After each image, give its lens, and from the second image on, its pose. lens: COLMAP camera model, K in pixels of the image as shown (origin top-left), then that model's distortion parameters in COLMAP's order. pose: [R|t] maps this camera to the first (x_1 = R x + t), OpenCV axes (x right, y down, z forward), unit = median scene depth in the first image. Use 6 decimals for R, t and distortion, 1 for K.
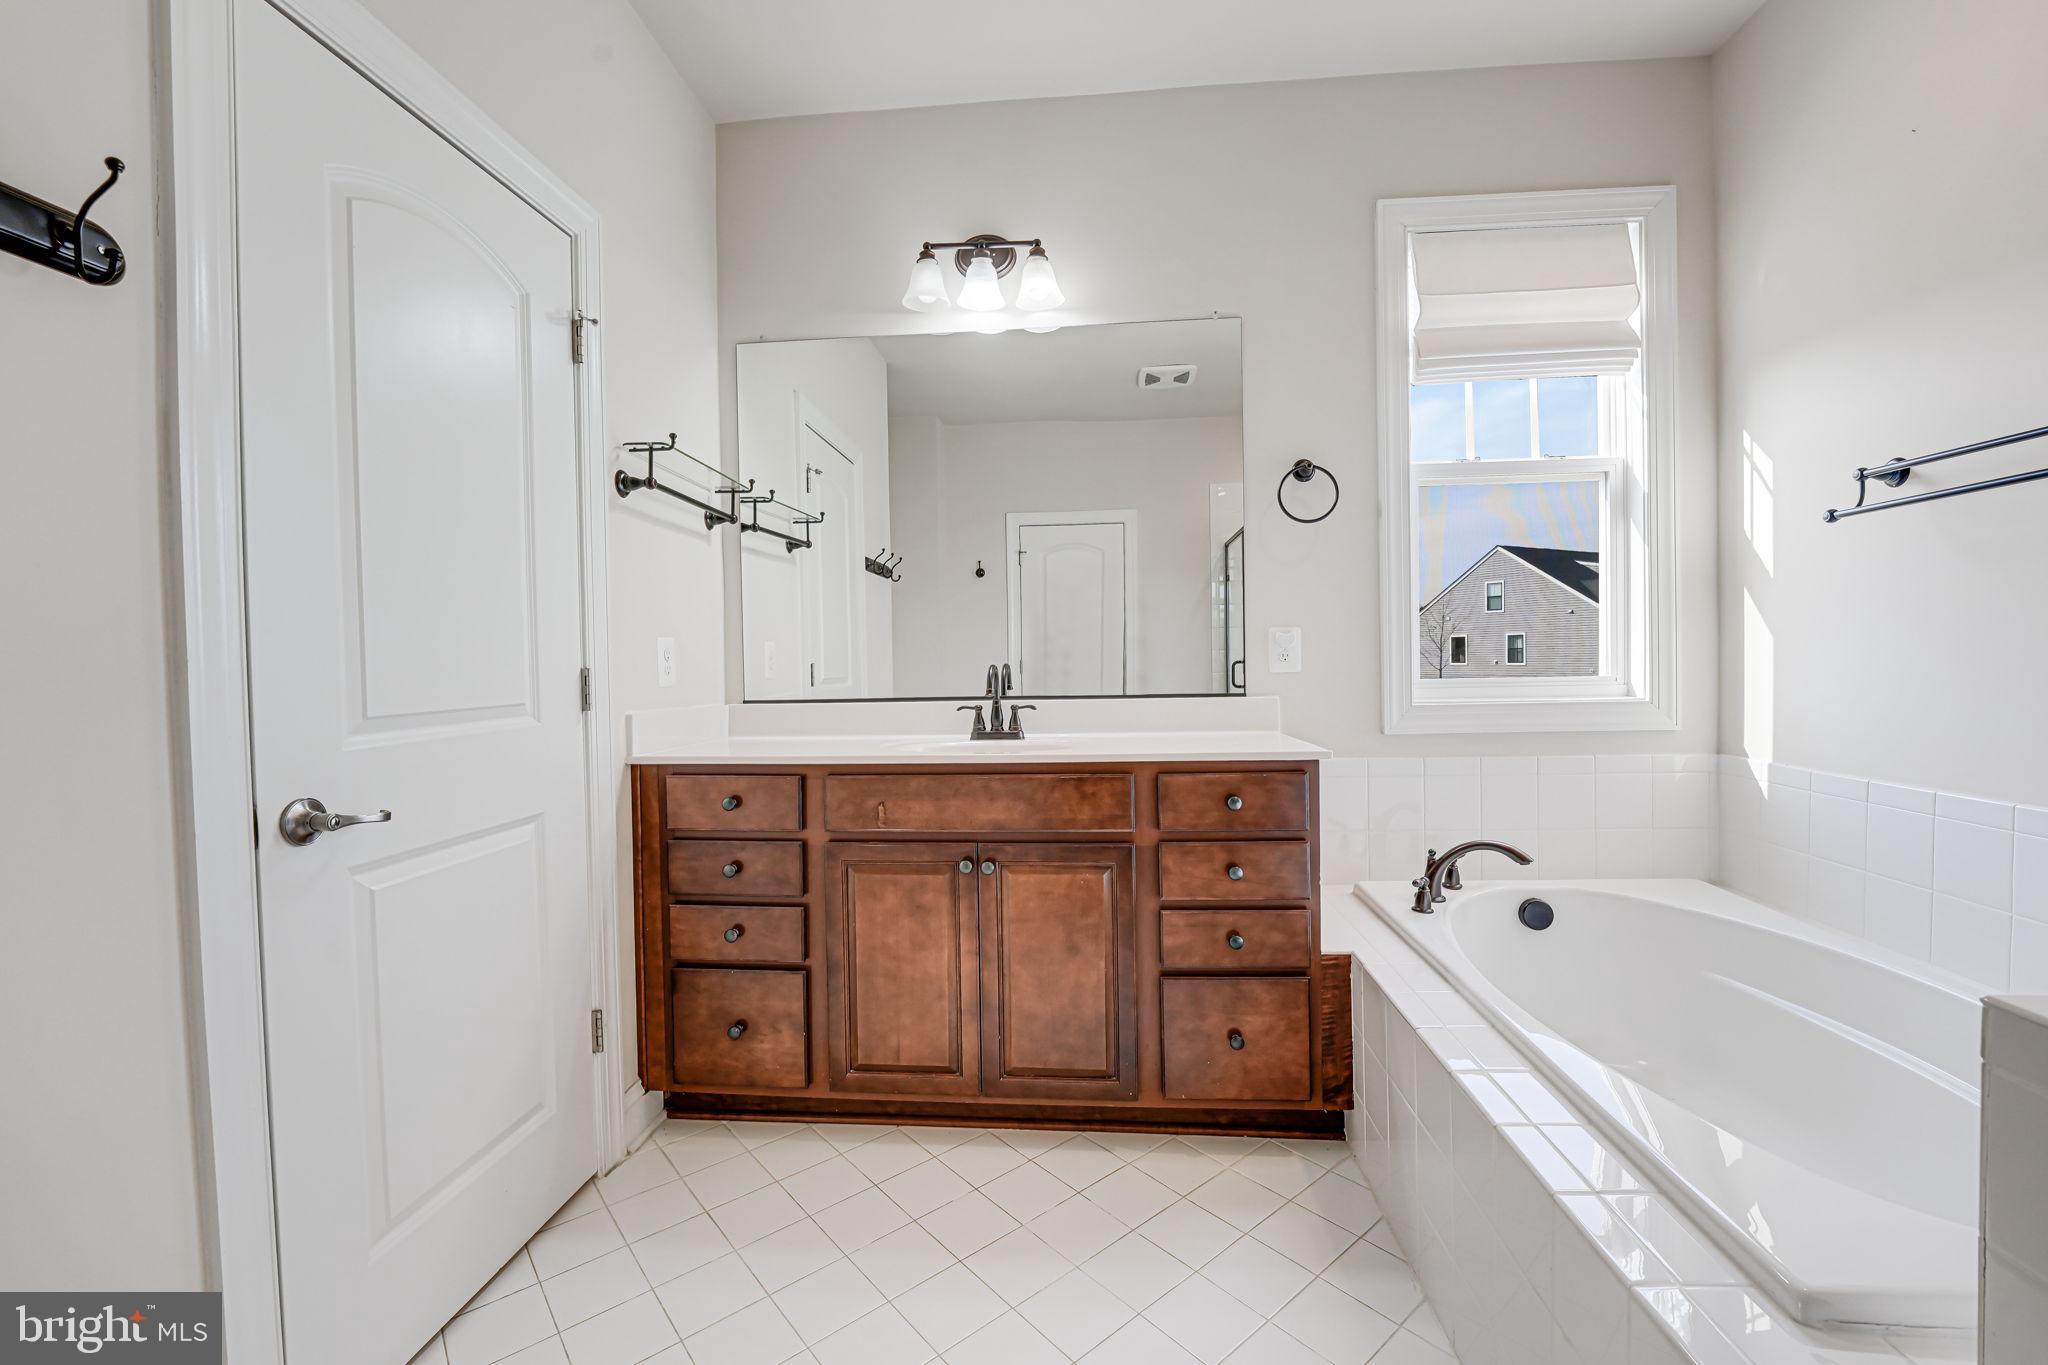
lens RADIAL K [[840.2, 0, 1028.0], [0, 840.2, 681.5], [0, 0, 1]] dist [-0.022976, 0.001639]
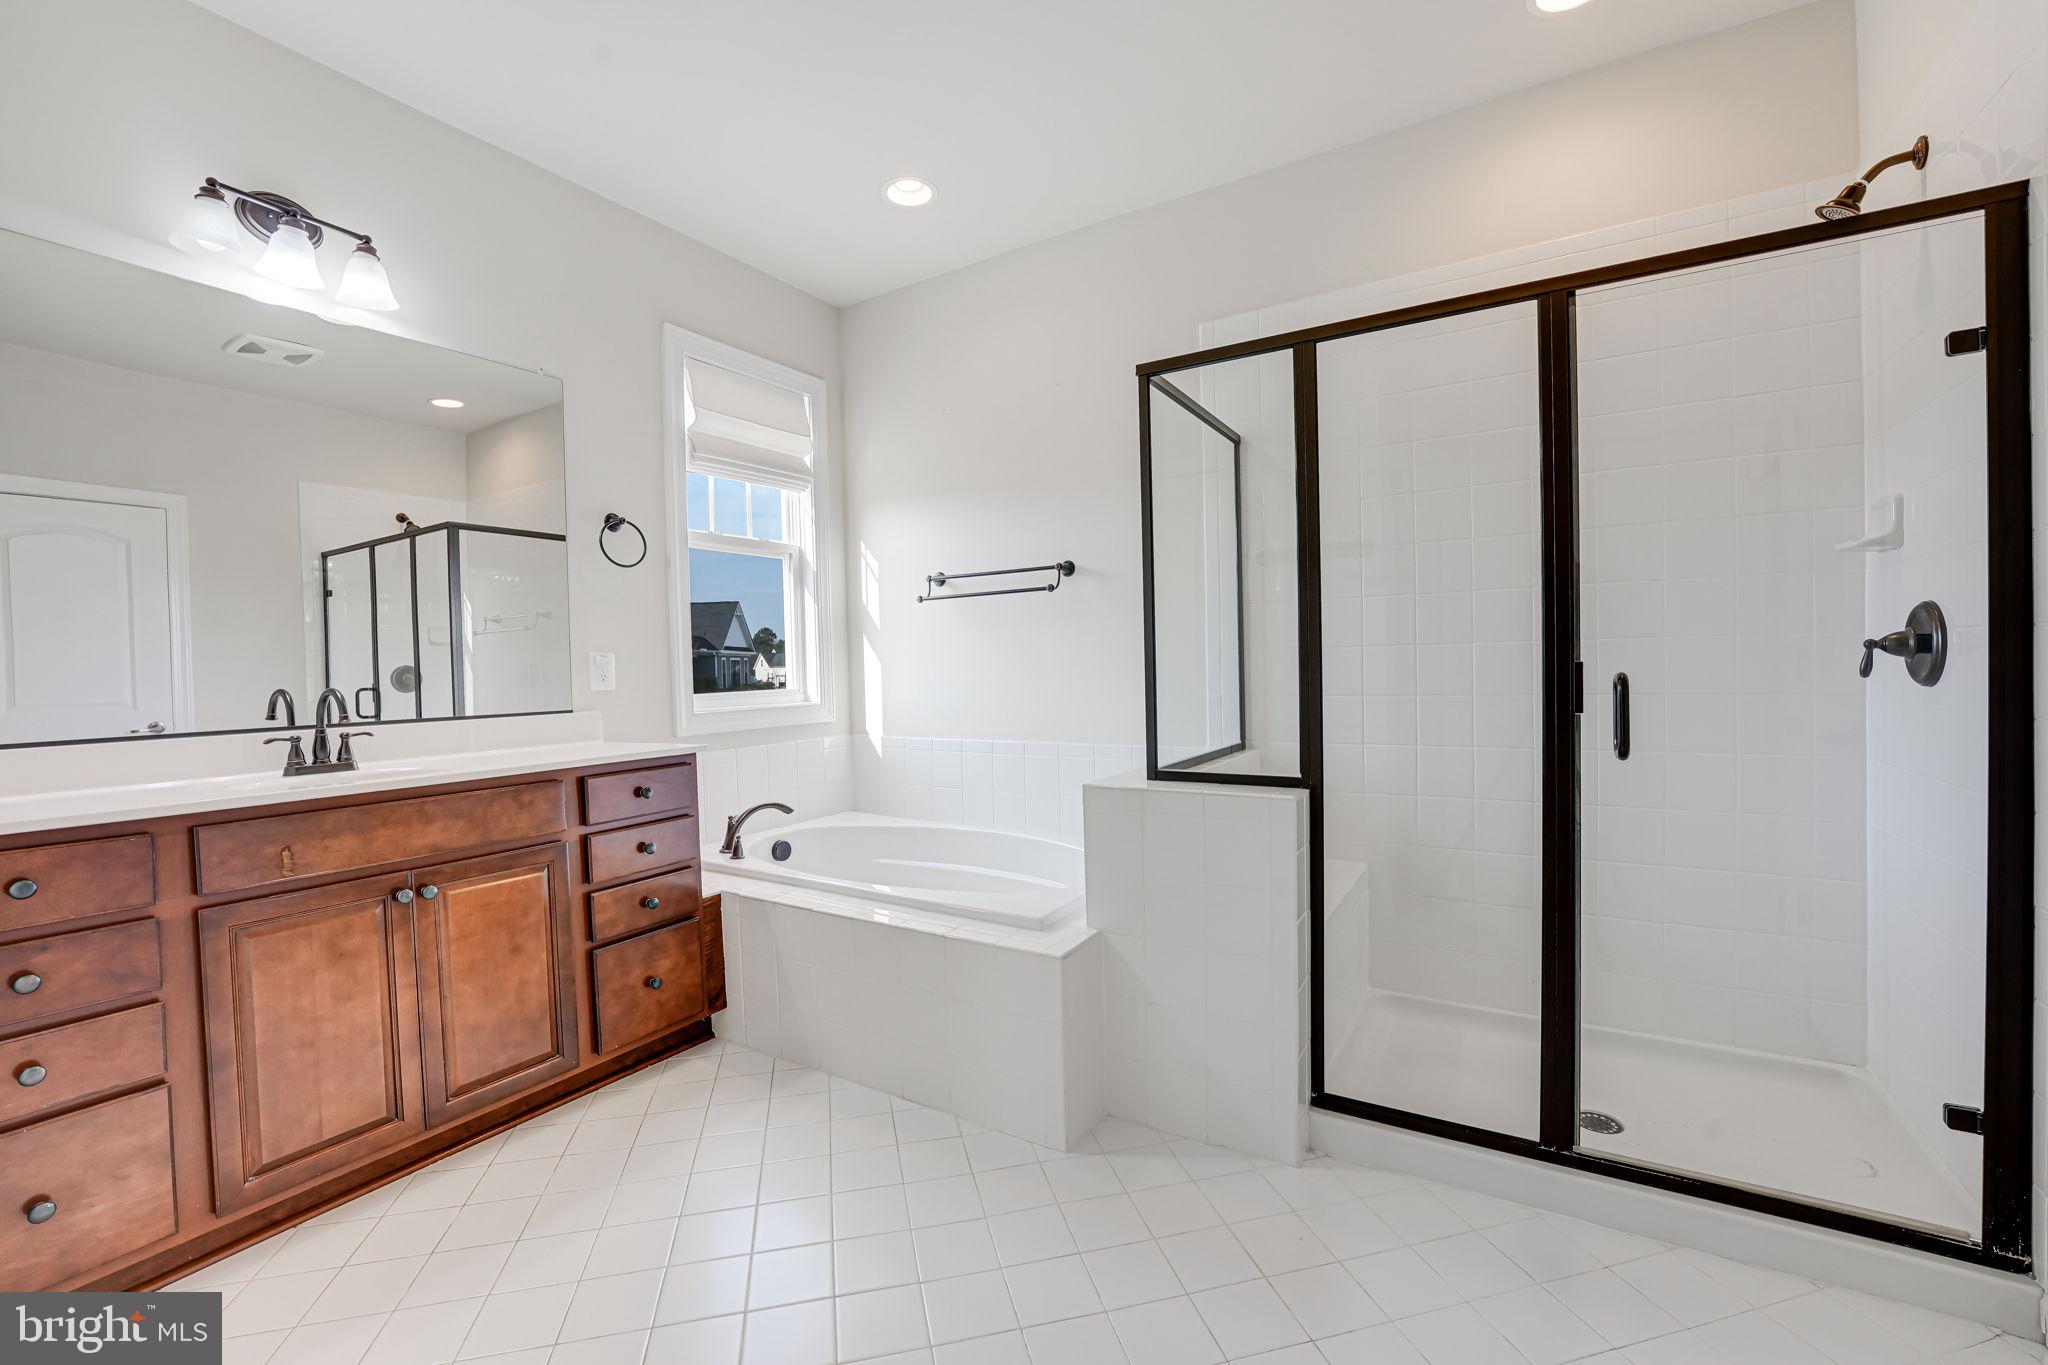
lens RADIAL K [[840.2, 0, 1015.4], [0, 840.2, 688.9], [0, 0, 1]] dist [-0.022976, 0.001639]
pose [[0.457394, -0.019362, 0.889053, -0.576799], [0.040613, 0.999175, 0.000866, 0.010523], [-0.888336, 0.035711, 0.457803, -0.064576]]
